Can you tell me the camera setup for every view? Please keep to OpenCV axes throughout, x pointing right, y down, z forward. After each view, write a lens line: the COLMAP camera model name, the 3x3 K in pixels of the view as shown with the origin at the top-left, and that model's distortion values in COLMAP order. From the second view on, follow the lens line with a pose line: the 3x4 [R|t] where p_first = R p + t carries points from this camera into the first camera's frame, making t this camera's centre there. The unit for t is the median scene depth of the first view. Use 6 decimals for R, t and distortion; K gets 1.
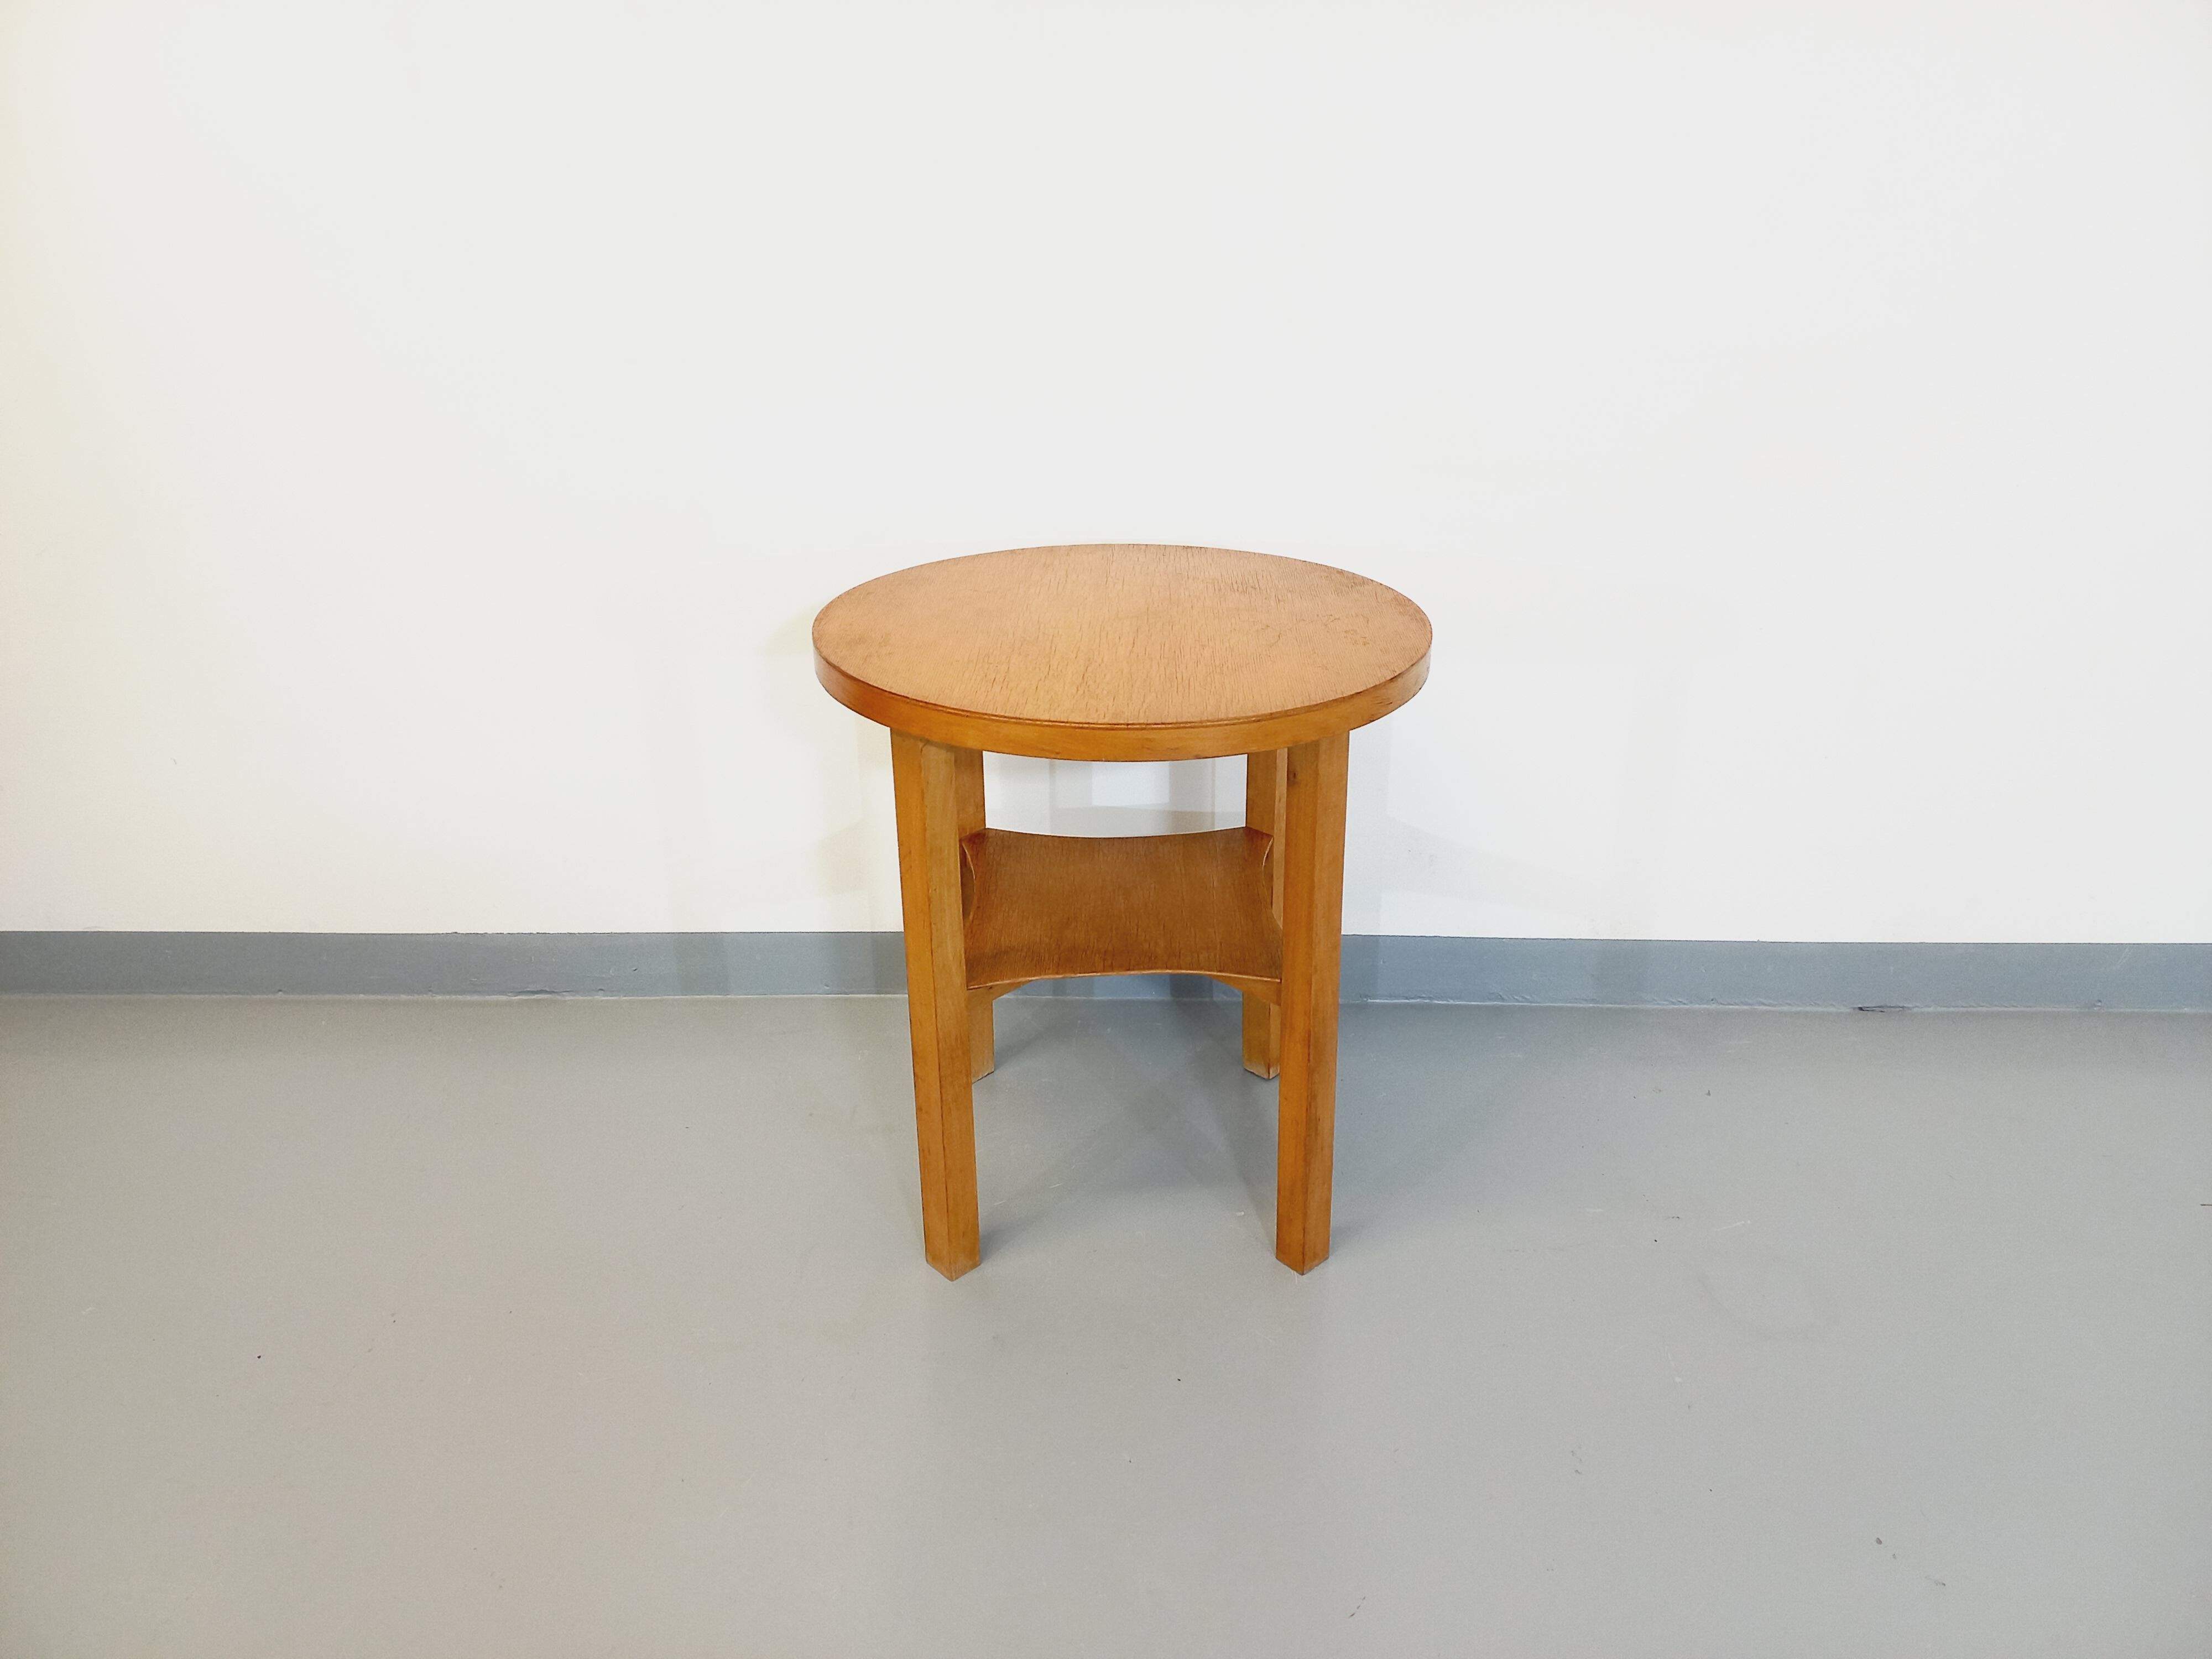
lens RADIAL K [[1646.2, 0, 1089.0], [0, 1646.2, 812.6], [0, 0, 1]] dist [0.050156, -0.020863]
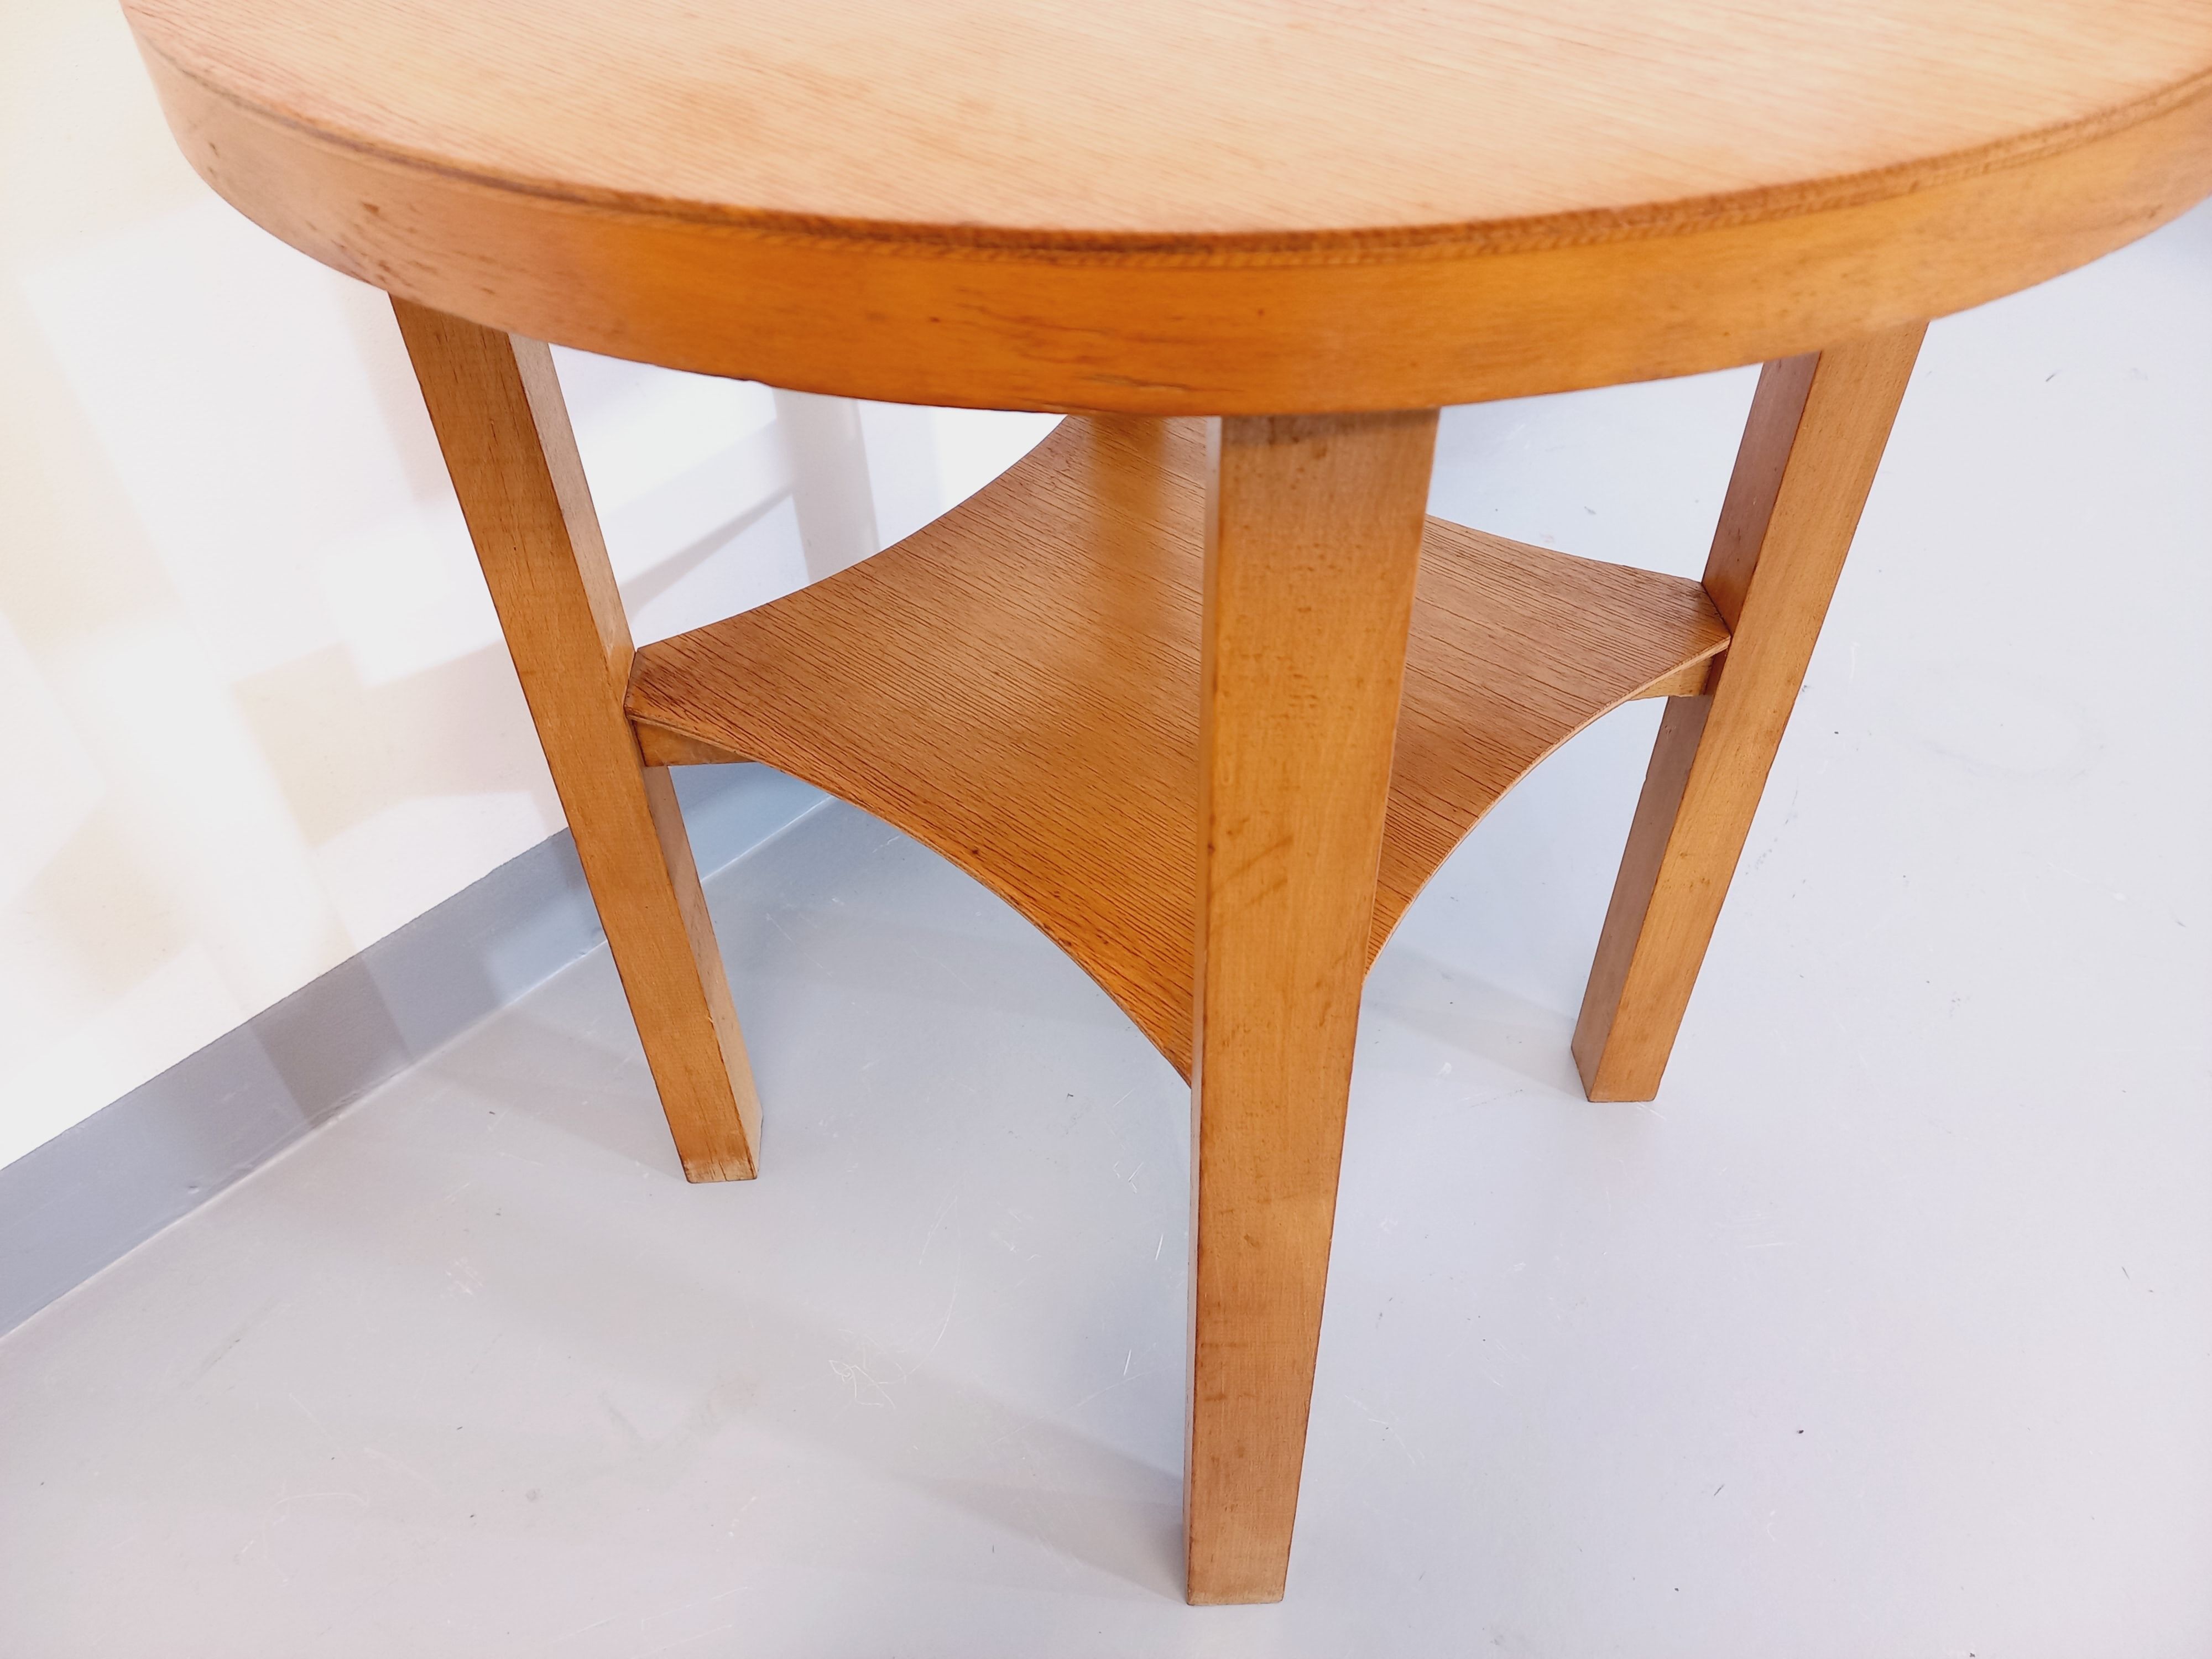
lens RADIAL K [[1646.2, 0, 1093.5], [0, 1646.2, 841.0], [0, 0, 1]] dist [0.050156, -0.020863]
pose [[0.658903, -0.525105, 0.538621, -0.234444], [0.321738, 0.843963, 0.429199, -0.087695], [-0.679950, -0.109506, 0.725035, 0.696782]]
